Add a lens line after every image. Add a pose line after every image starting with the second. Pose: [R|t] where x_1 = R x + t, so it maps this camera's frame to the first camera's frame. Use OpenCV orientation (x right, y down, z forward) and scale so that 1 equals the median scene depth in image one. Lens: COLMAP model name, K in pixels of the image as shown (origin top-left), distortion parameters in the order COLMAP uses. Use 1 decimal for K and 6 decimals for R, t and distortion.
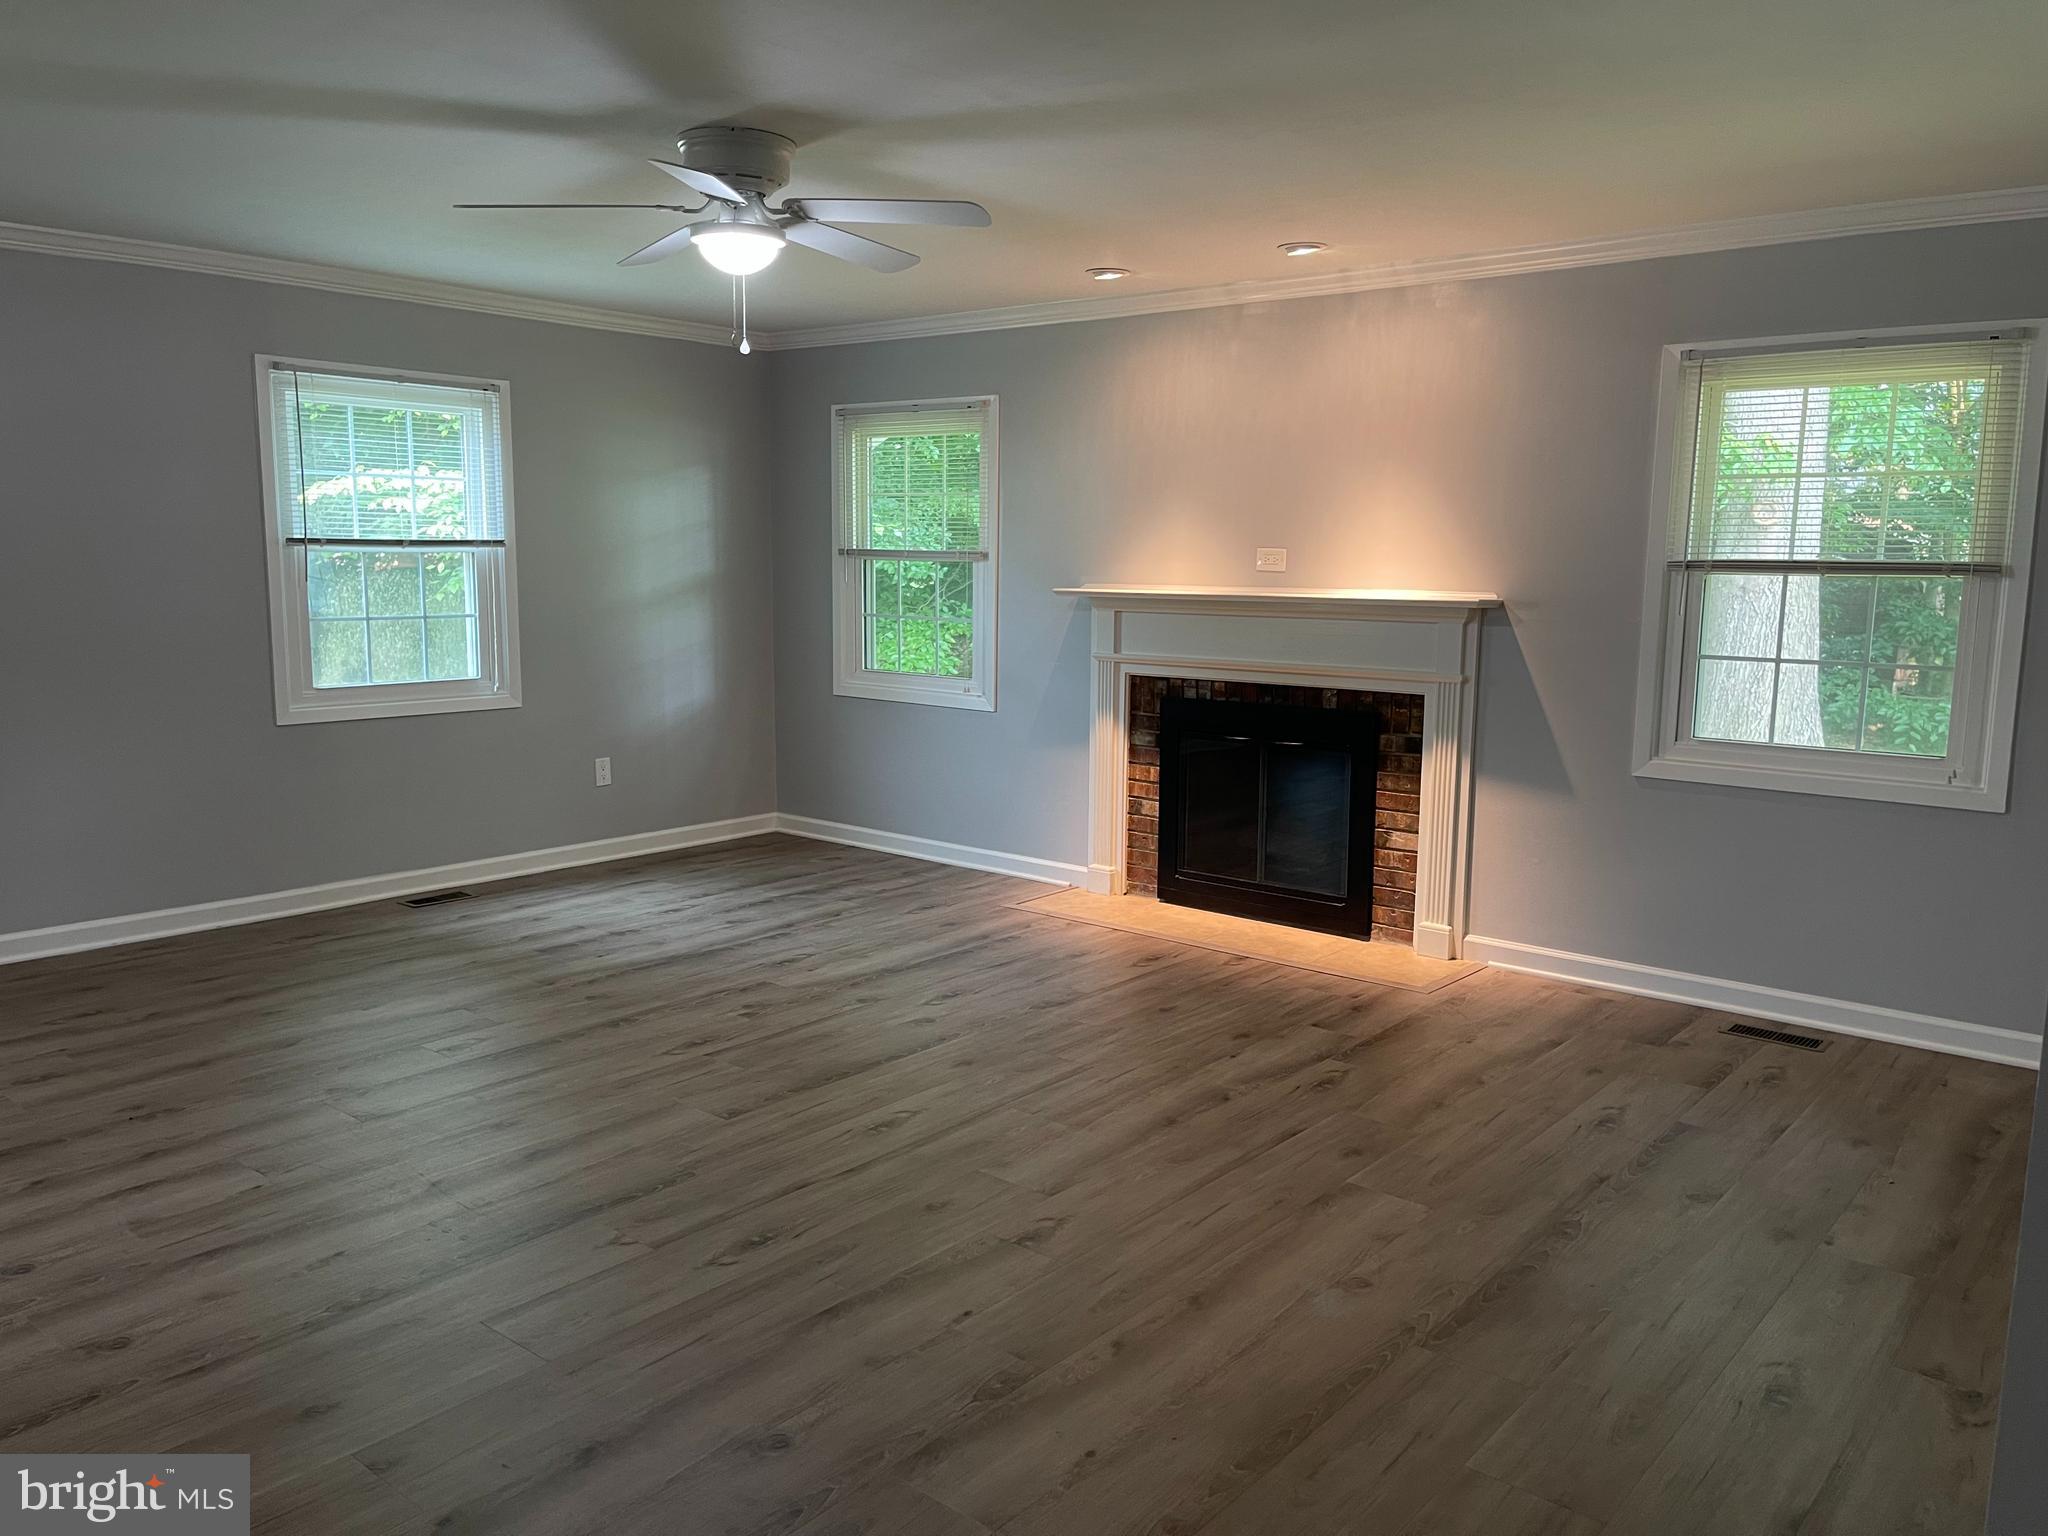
lens RADIAL K [[1542.9, 0, 1032.1], [0, 1542.9, 762.0], [0, 0, 1]] dist [0.073996, -0.088477]
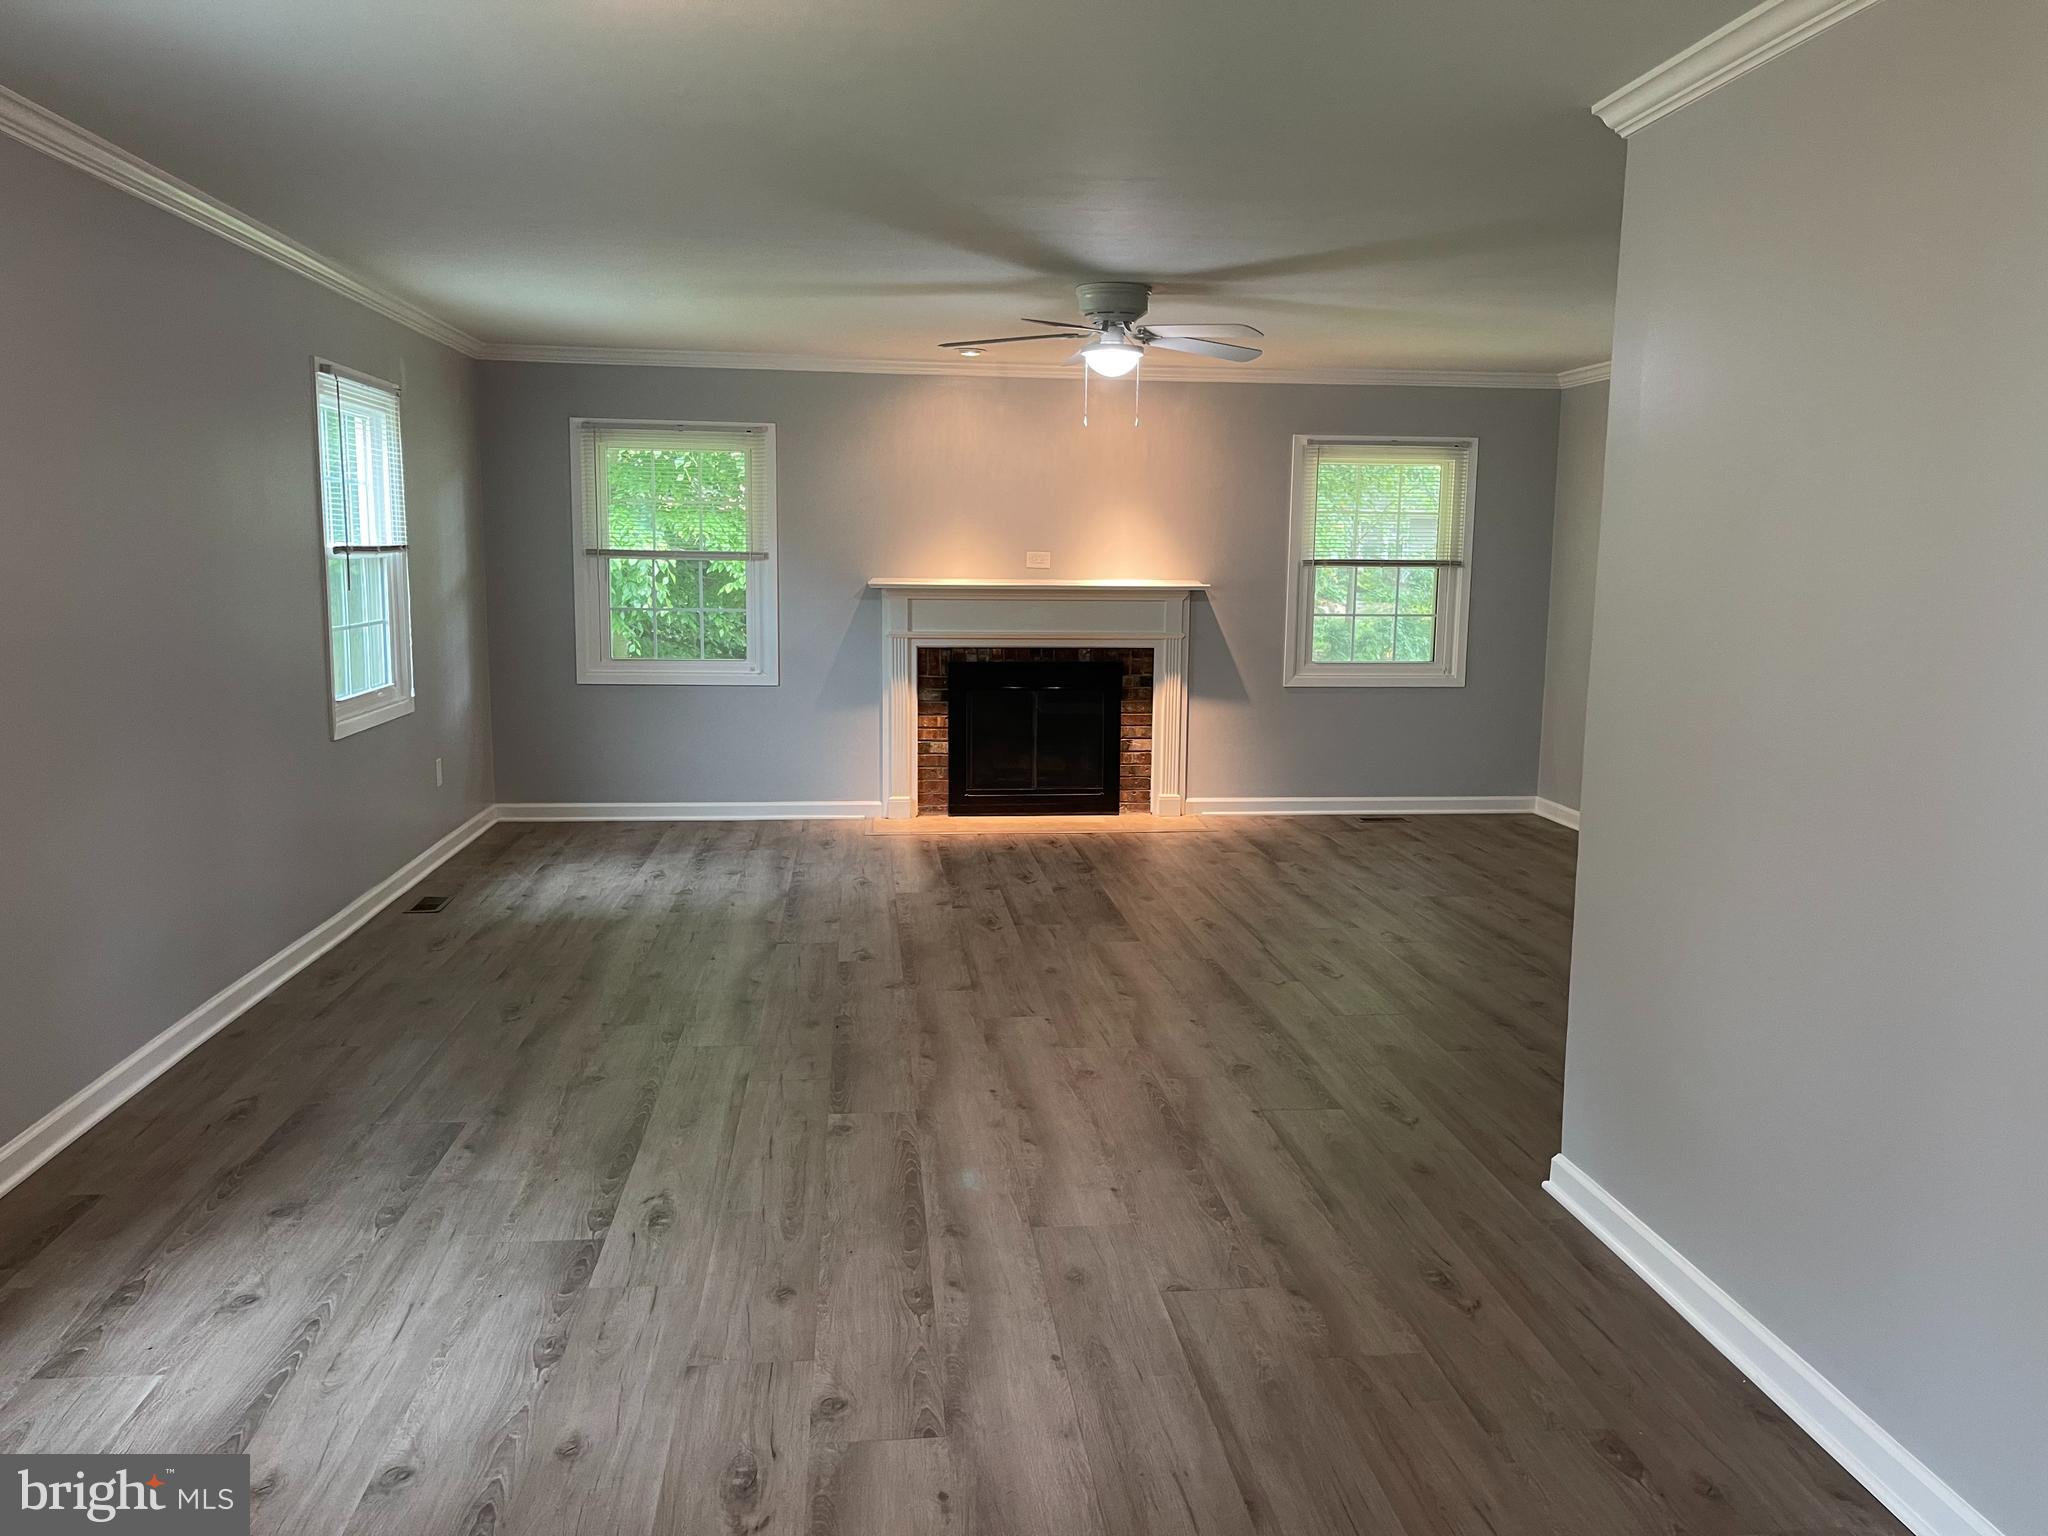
lens RADIAL K [[1542.9, 0, 1032.1], [0, 1542.9, 762.0], [0, 0, 1]] dist [0.073996, -0.088477]
pose [[0.691491, -0.102715, 0.715045, -0.921998], [0.095841, 0.994134, 0.050122, -0.018349], [-0.715999, 0.033872, 0.697279, 0.021732]]
